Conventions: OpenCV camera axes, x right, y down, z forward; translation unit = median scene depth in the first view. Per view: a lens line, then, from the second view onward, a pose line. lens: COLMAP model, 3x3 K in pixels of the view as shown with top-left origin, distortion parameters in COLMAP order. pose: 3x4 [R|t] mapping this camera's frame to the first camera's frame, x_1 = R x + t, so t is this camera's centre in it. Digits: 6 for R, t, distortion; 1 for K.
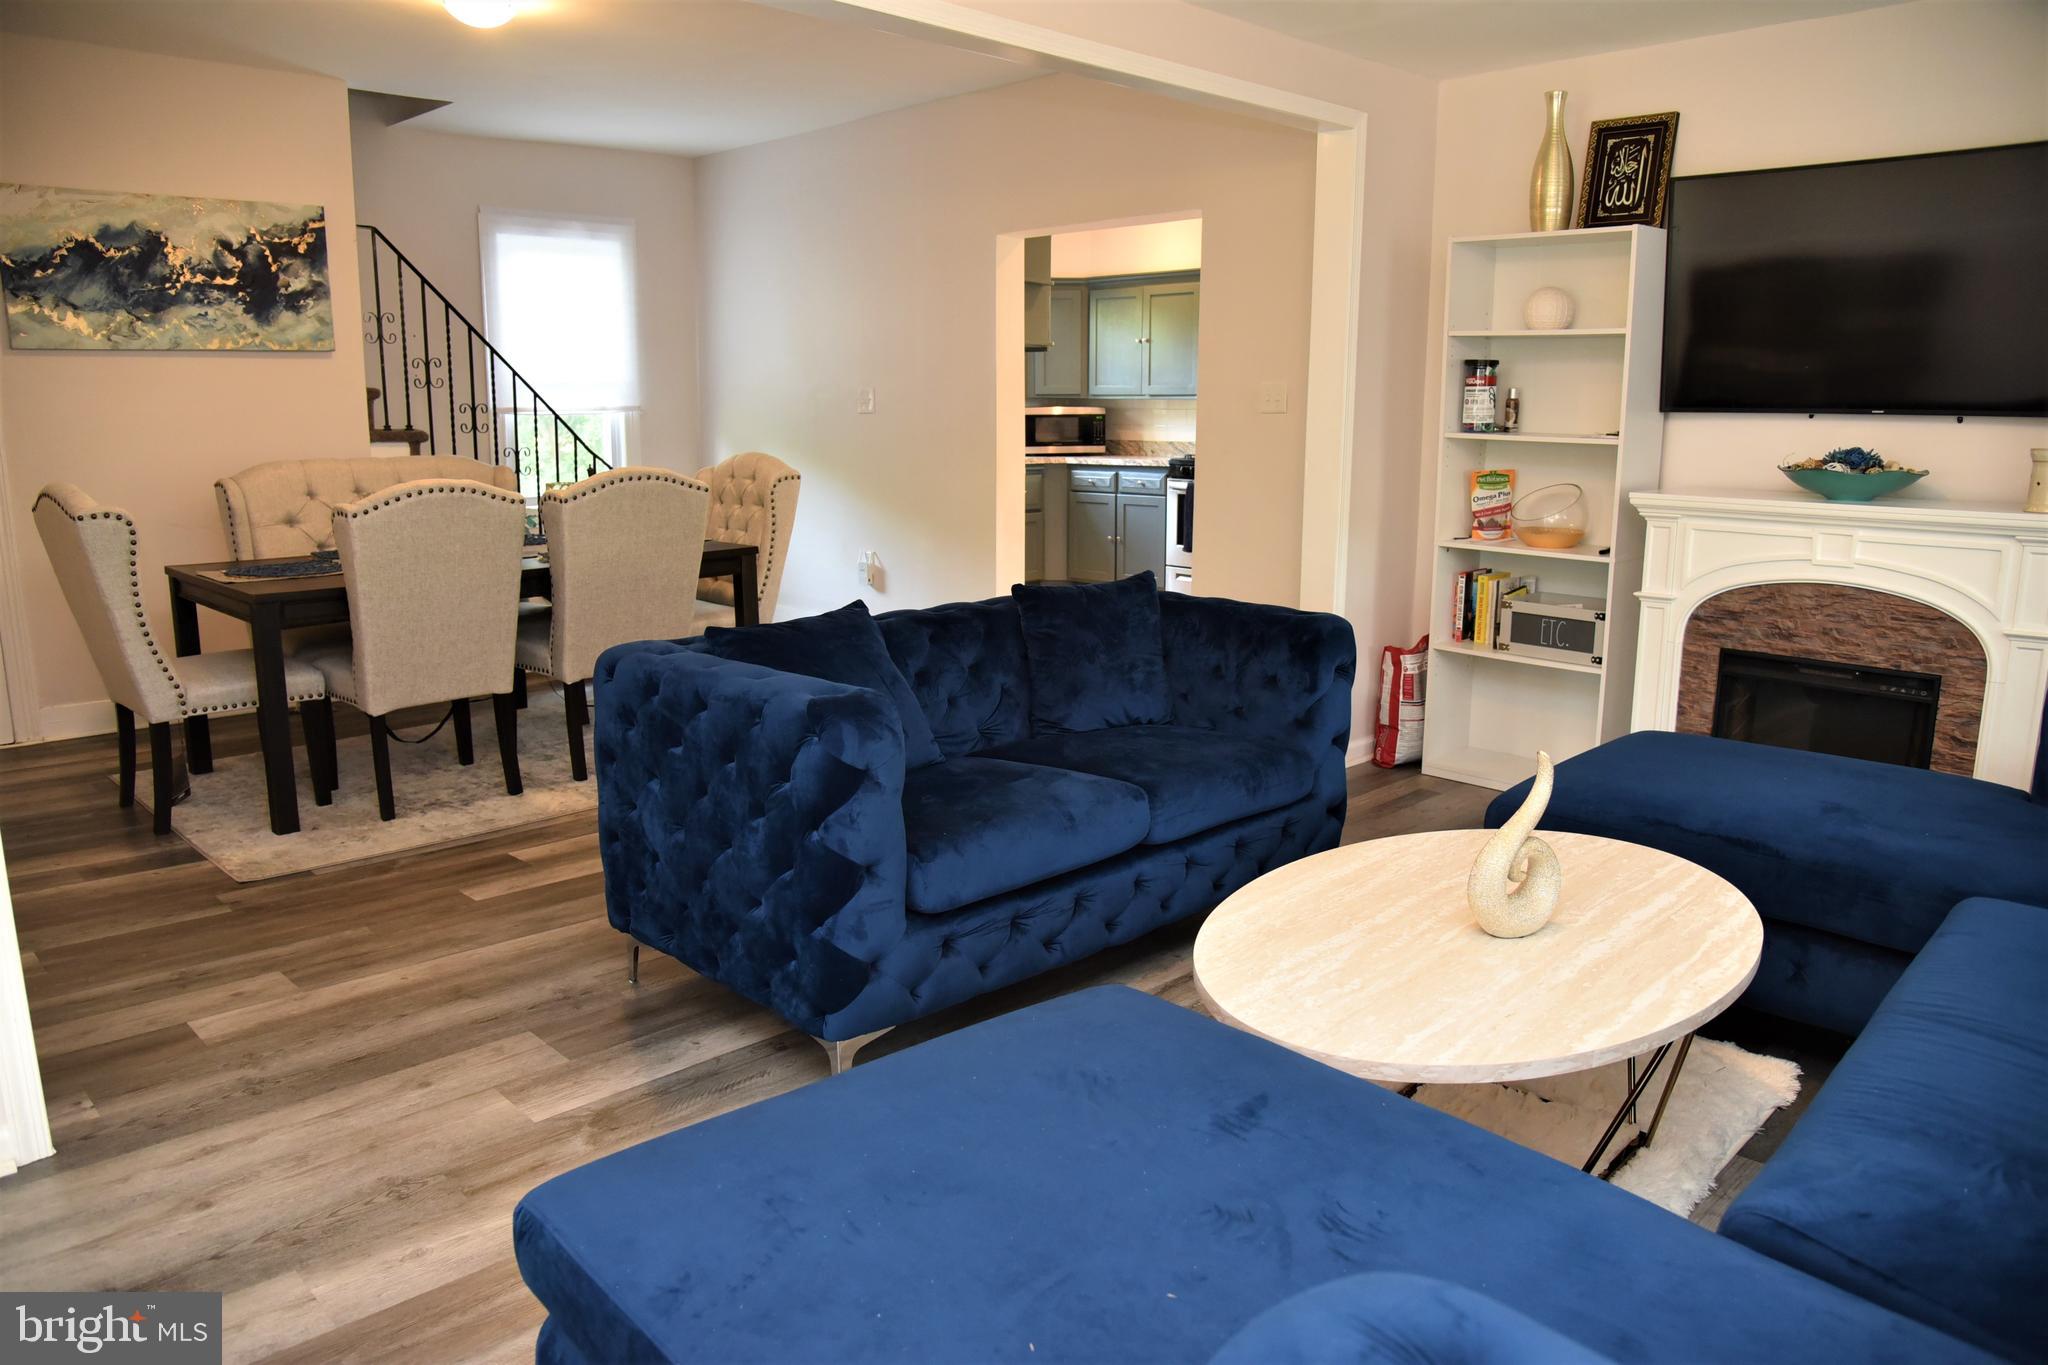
lens RADIAL K [[1438.7, 0, 1038.5], [0, 1438.7, 689.1], [0, 0, 1]] dist [-0.095429, 0.049390]
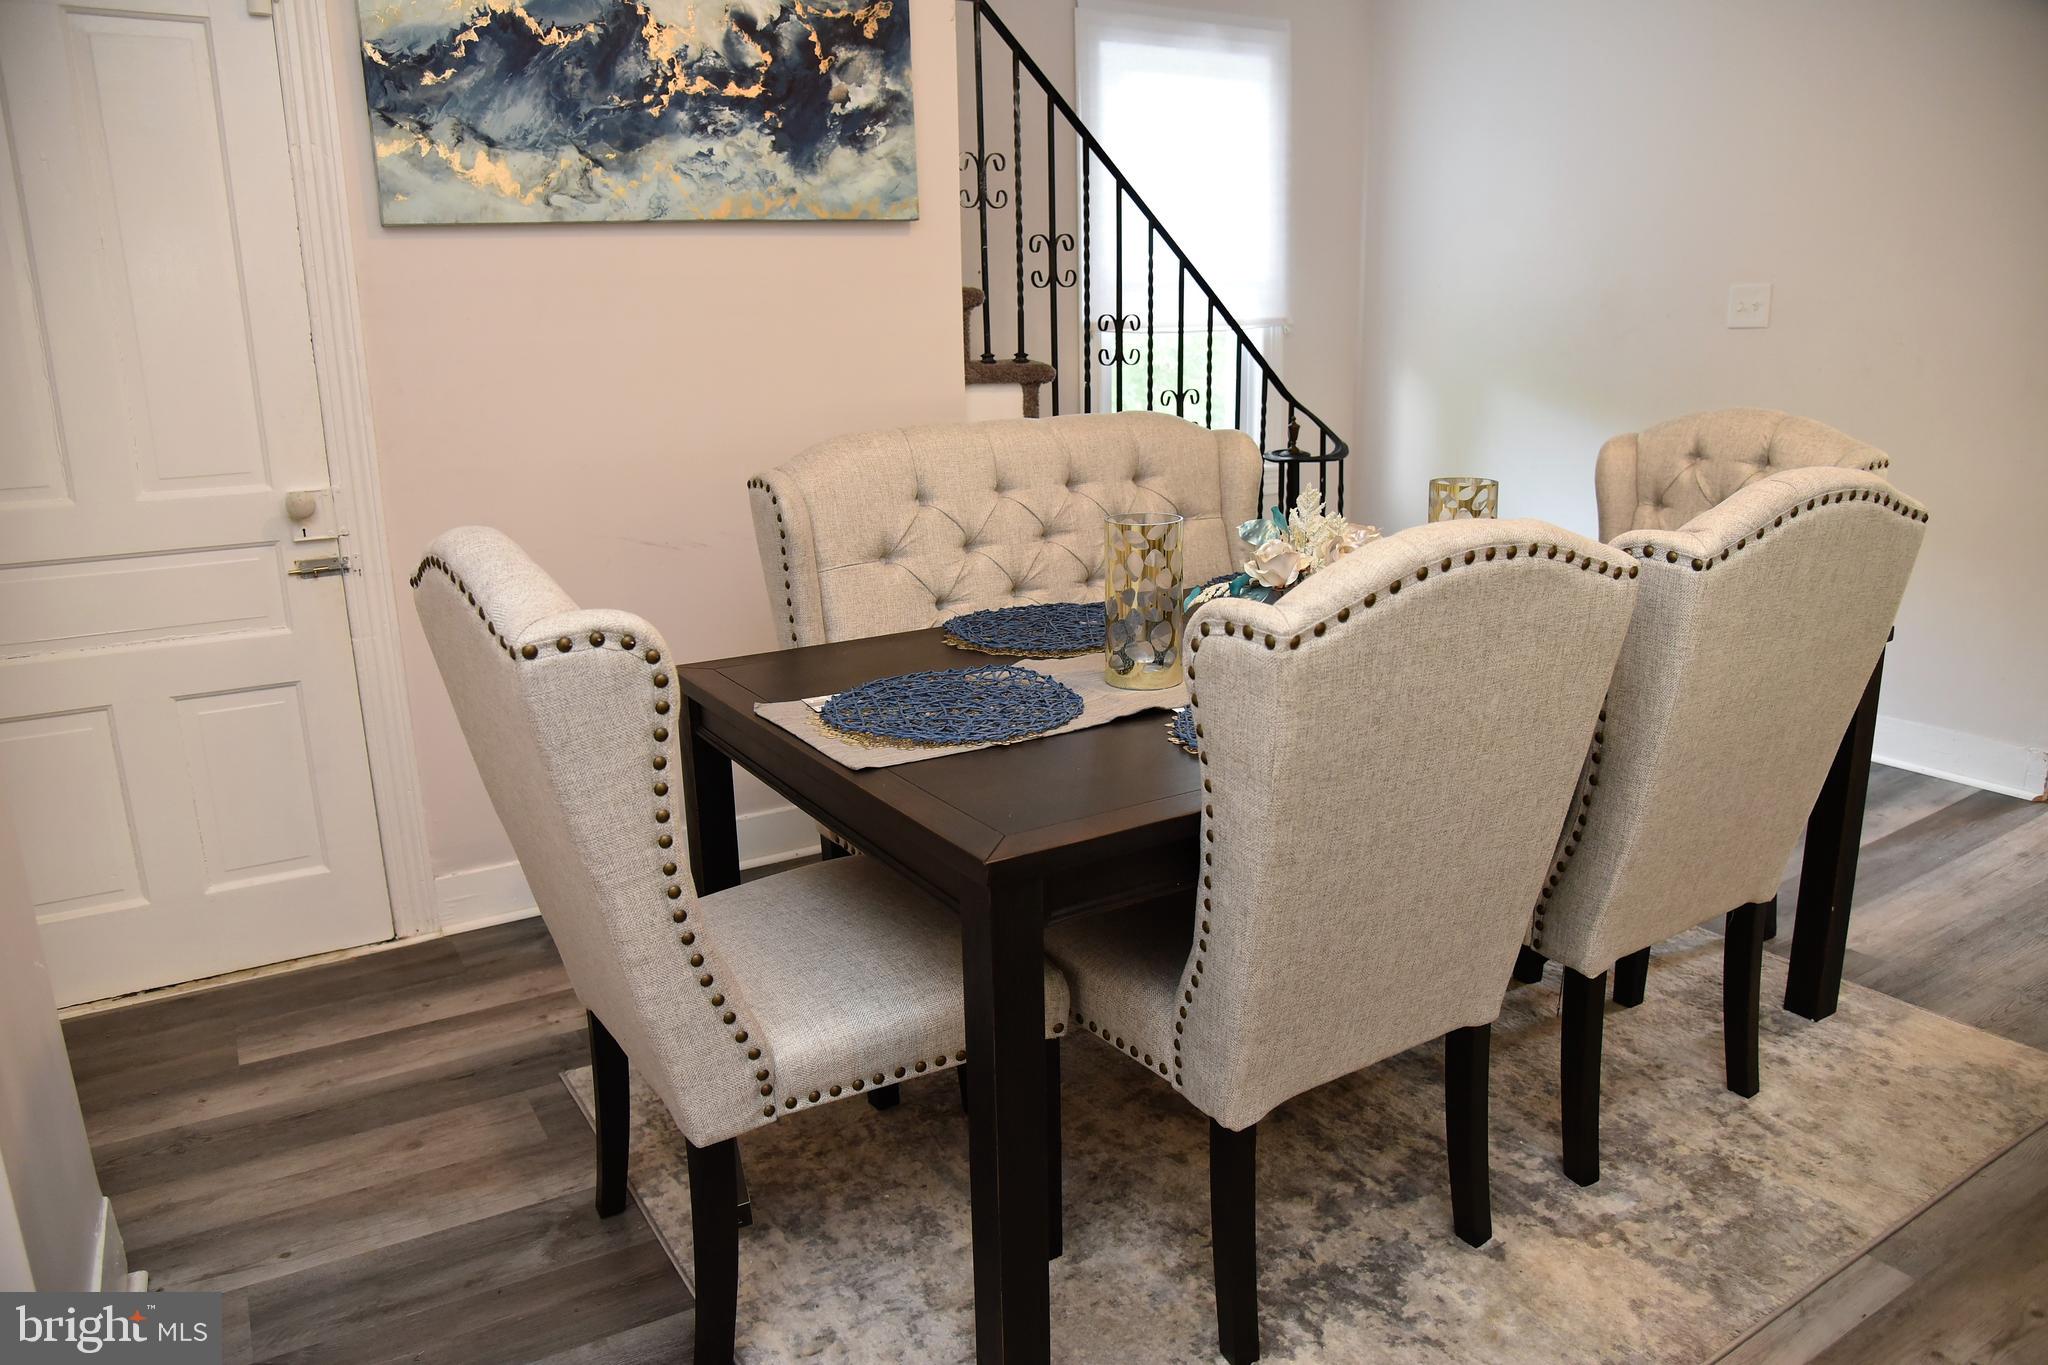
lens RADIAL K [[1438.7, 0, 1035.9], [0, 1438.7, 676.9], [0, 0, 1]] dist [-0.095429, 0.049390]
pose [[0.974425, 0.027814, -0.222984, -0.349313], [-0.016695, 0.998528, 0.051597, -0.097911], [0.224091, -0.046555, 0.973456, 0.489038]]
